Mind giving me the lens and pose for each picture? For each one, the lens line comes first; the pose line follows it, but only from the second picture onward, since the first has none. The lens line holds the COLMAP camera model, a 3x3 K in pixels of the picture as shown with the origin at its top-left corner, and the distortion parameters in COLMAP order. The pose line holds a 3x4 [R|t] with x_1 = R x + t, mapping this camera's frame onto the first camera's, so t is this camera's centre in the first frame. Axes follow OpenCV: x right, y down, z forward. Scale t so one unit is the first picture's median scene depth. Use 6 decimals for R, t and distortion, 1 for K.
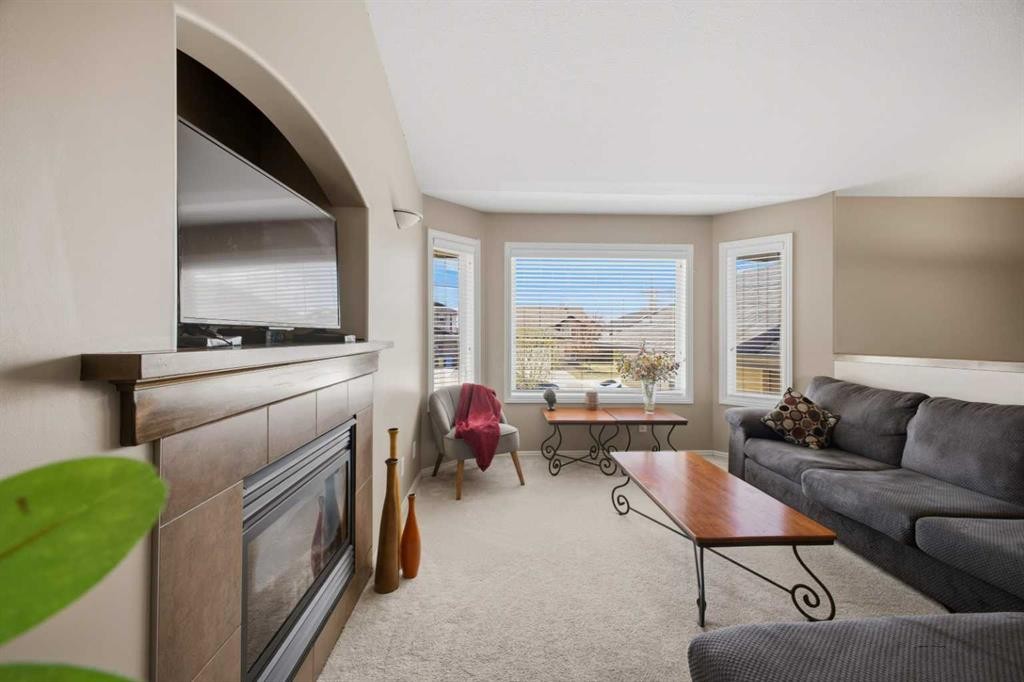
lens RADIAL K [[401.3, 0, 505.4], [0, 401.3, 337.4], [0, 0, 1]] dist [0.012774, 0.000505]
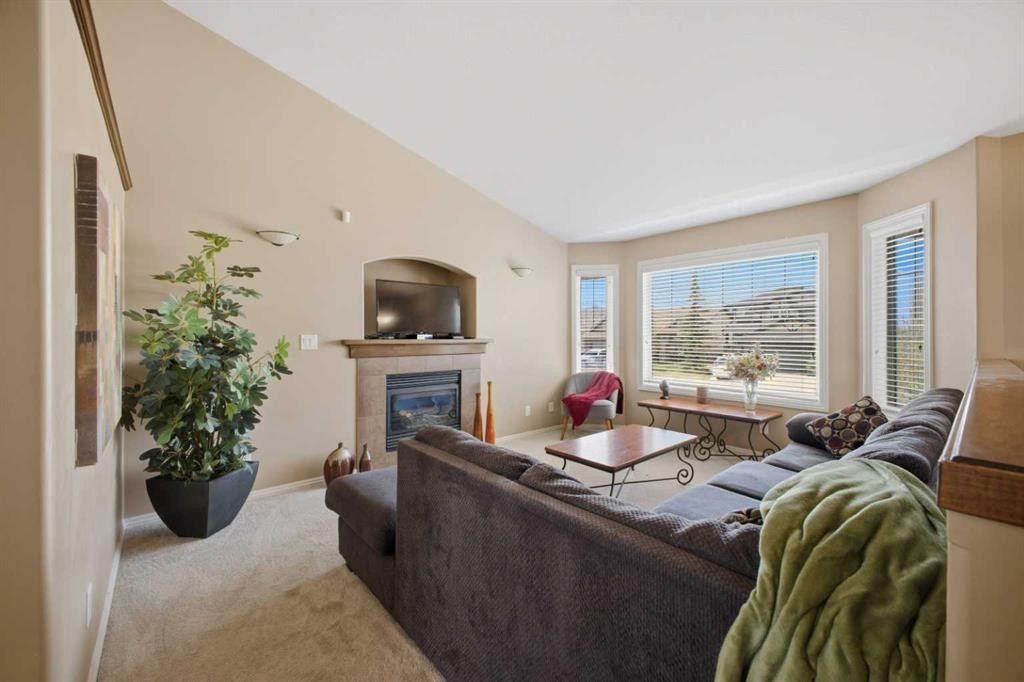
lens RADIAL K [[401.3, 0, 505.4], [0, 401.3, 337.4], [0, 0, 1]] dist [0.012774, 0.000505]
pose [[0.618747, 0.000607, -0.785590, 0.760842], [-0.001247, 0.999999, -0.000209, 0.001036], [0.785590, 0.001109, 0.618747, -0.109801]]
